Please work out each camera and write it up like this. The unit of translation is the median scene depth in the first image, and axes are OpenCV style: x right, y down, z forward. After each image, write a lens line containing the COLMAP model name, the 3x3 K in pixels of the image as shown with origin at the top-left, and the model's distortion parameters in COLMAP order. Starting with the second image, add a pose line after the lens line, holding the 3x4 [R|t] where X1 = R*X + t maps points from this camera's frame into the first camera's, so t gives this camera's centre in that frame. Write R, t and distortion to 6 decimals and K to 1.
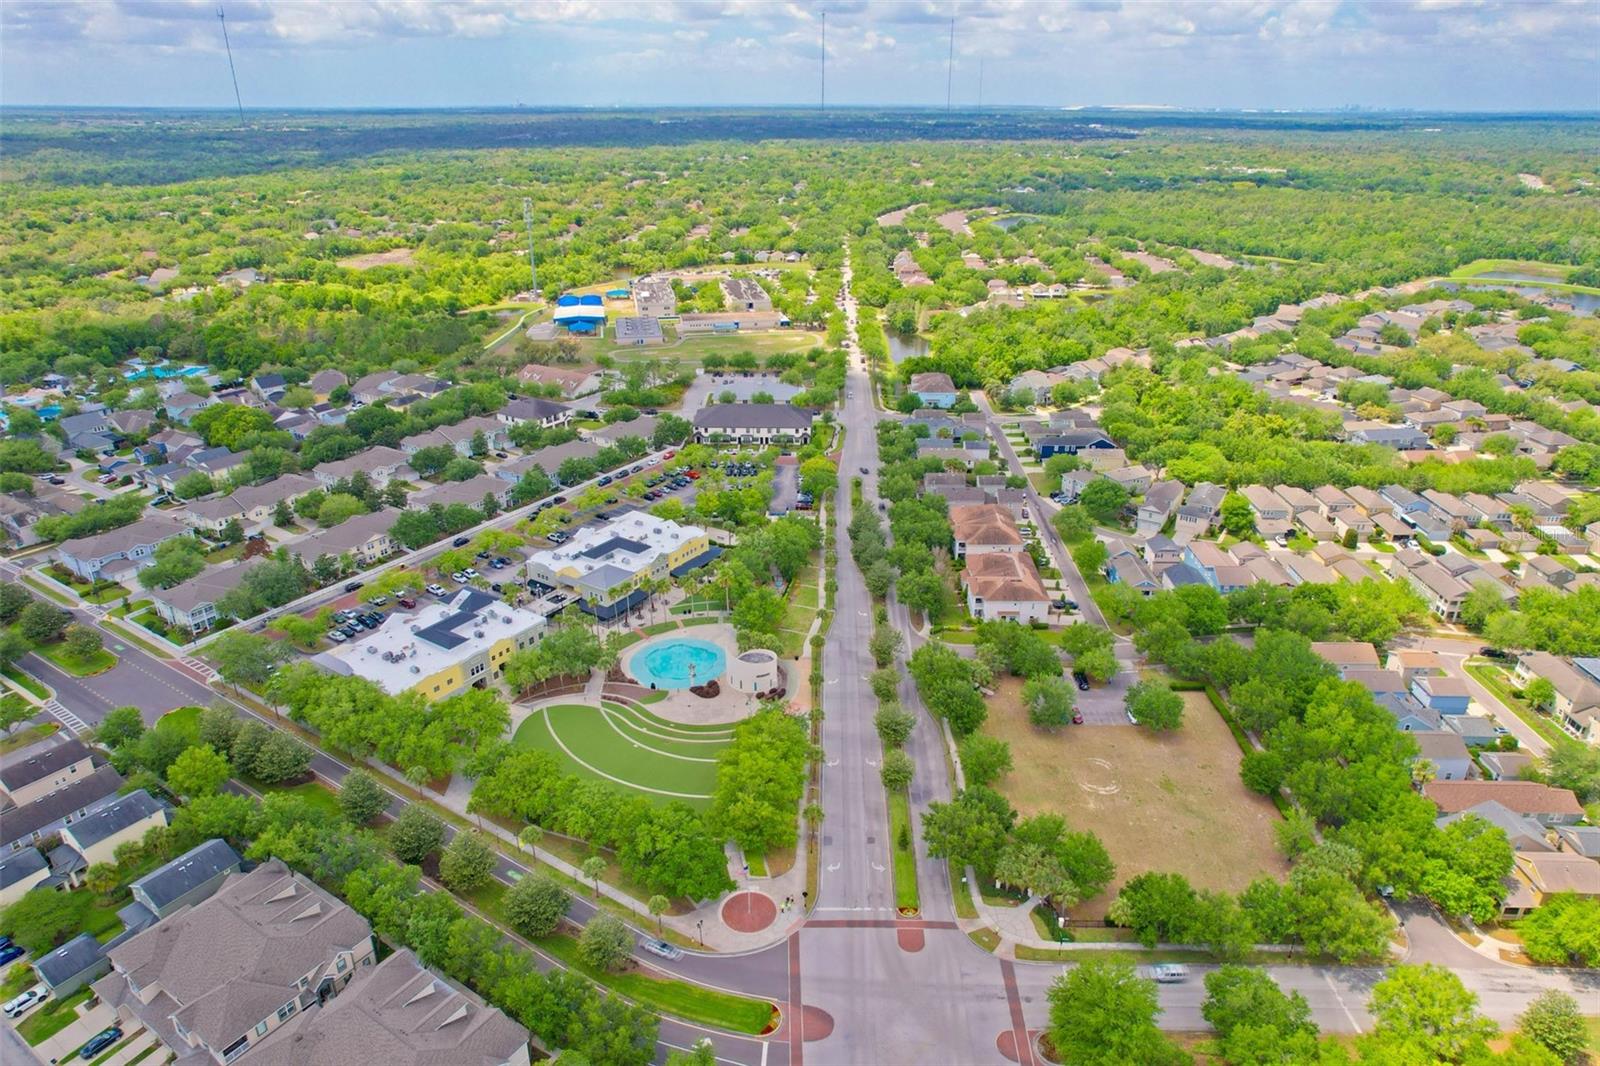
lens RADIAL K [[1011.8, 0, 802.0], [0, 1011.8, 533.1], [0, 0, 1]] dist [-0.040189, 0.025463]
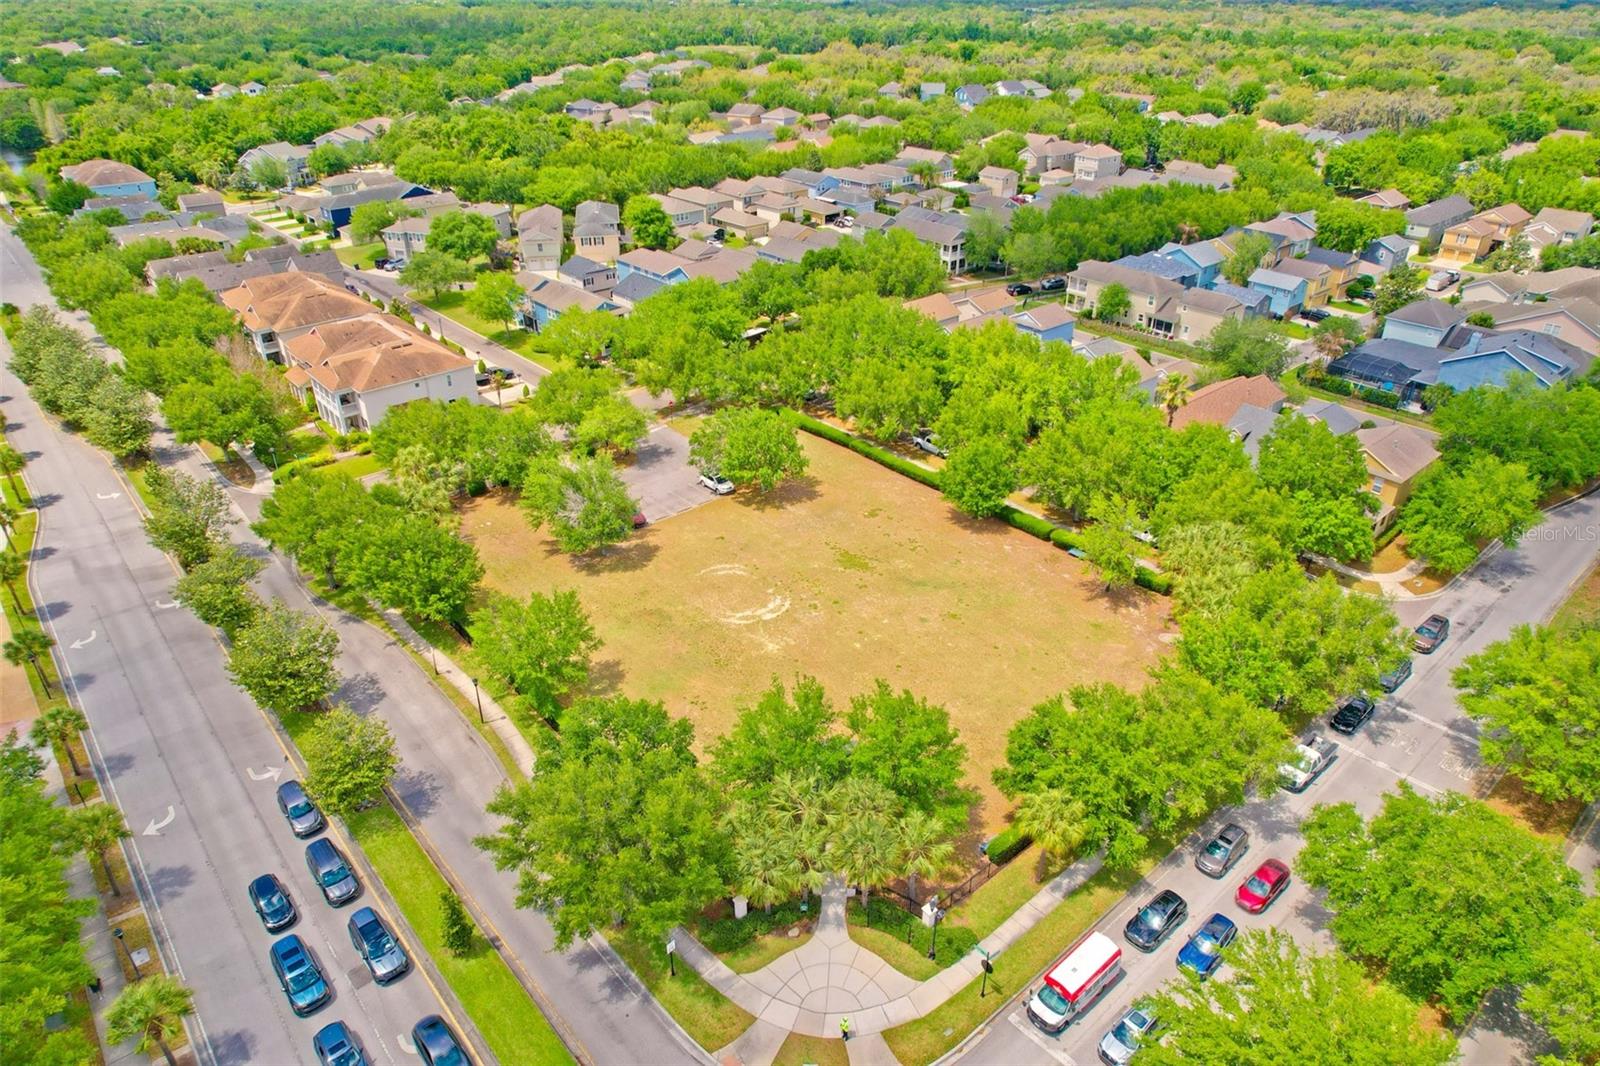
lens RADIAL K [[1011.8, 0, 804.8], [0, 1011.8, 539.1], [0, 0, 1]] dist [-0.040189, 0.025463]
pose [[0.736483, -0.333983, 0.588258, 0.020411], [0.266074, 0.942547, 0.202013, 0.094770], [-0.621930, 0.007741, 0.783034, 0.453000]]
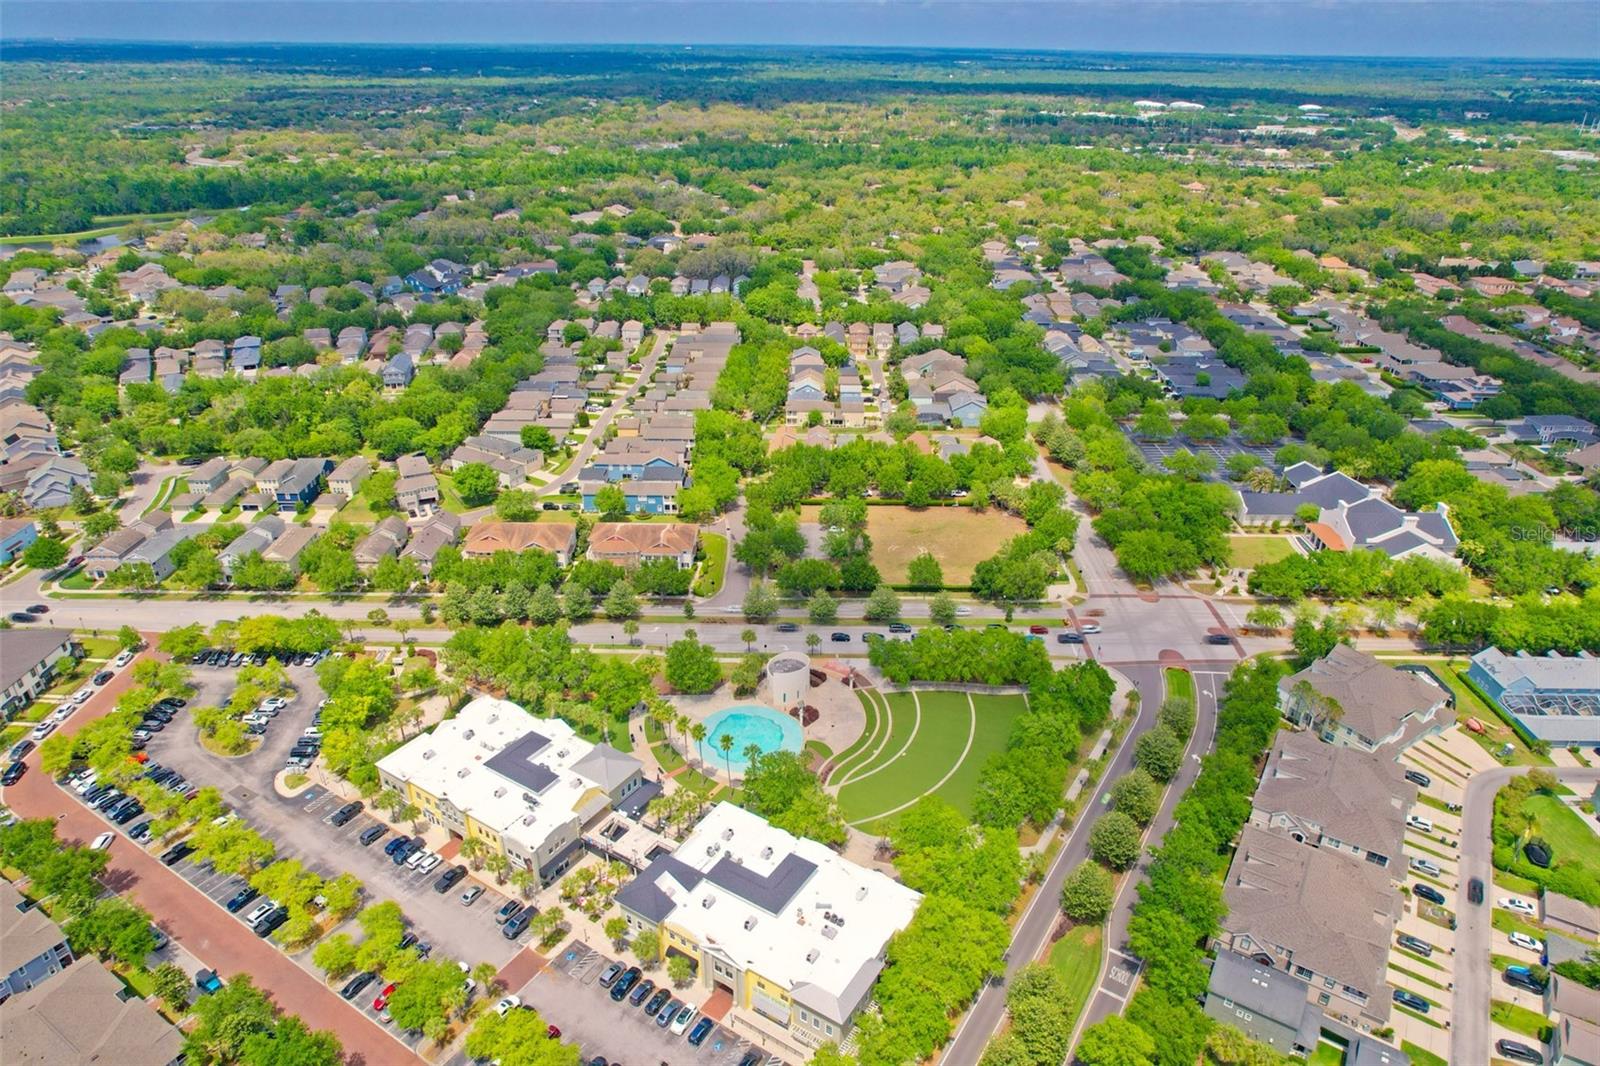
lens RADIAL K [[1011.8, 0, 795.3], [0, 1011.8, 531.3], [0, 0, 1]] dist [-0.040189, 0.025463]
pose [[-0.012607, -0.442698, 0.896582, -0.814226], [0.388338, 0.824102, 0.412371, -0.367120], [-0.921431, 0.353376, 0.161527, 0.706012]]
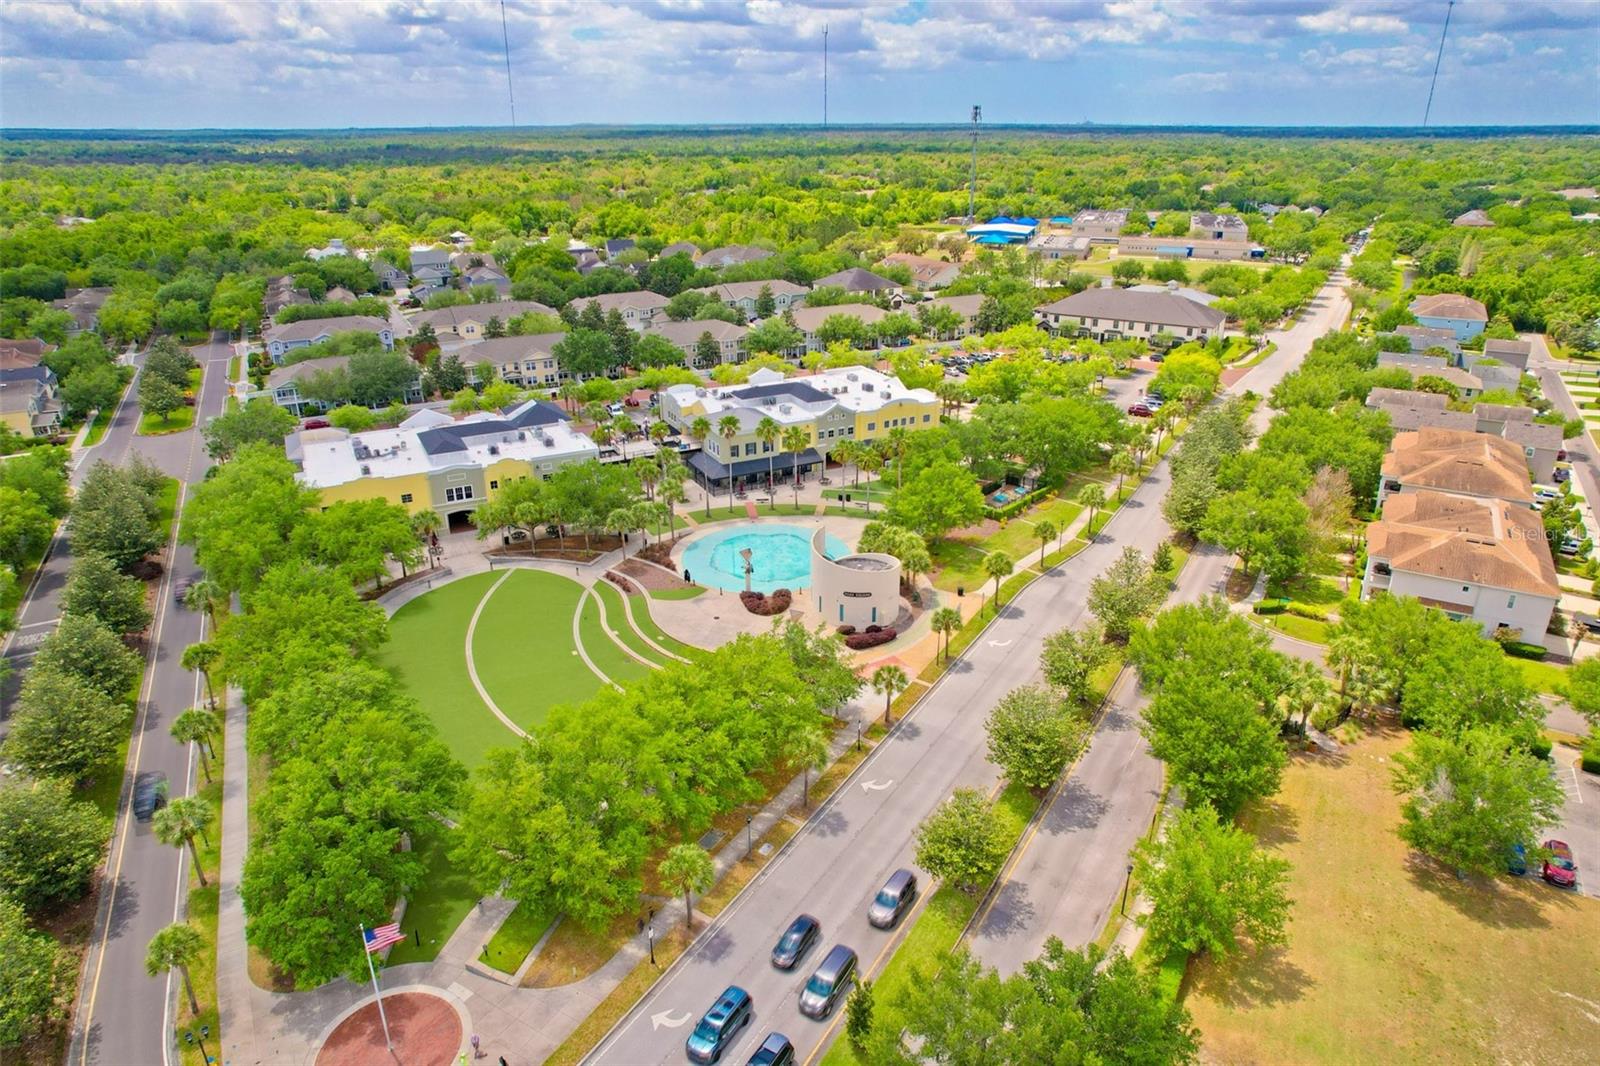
lens RADIAL K [[1011.8, 0, 804.3], [0, 1011.8, 532.6], [0, 0, 1]] dist [-0.040189, 0.025463]
pose [[0.874260, 0.179961, -0.450869, 0.148524], [-0.186575, 0.981977, 0.030170, 0.087647], [0.448172, 0.057744, 0.892080, 0.463734]]
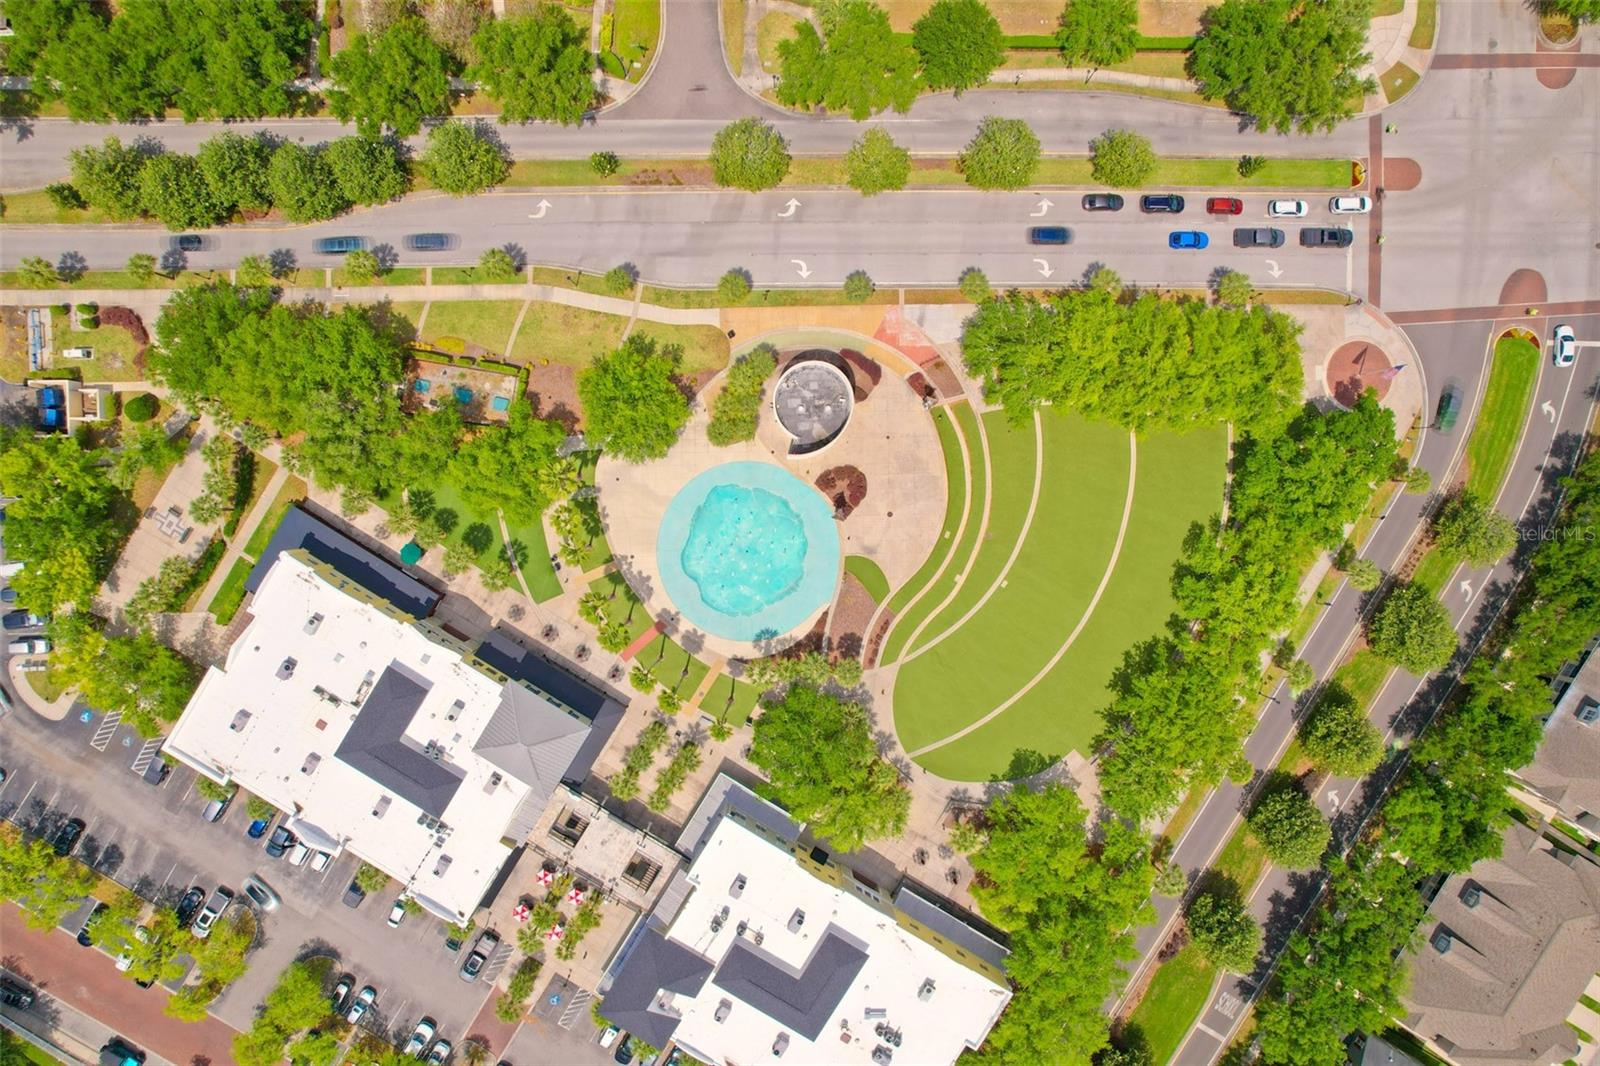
lens RADIAL K [[1011.8, 0, 799.6], [0, 1011.8, 538.1], [0, 0, 1]] dist [-0.040189, 0.025463]
pose [[-0.032530, -0.998442, -0.045329, -0.085490], [0.384023, -0.054357, 0.921722, -0.347627], [-0.922750, 0.012576, 0.385193, 0.721354]]
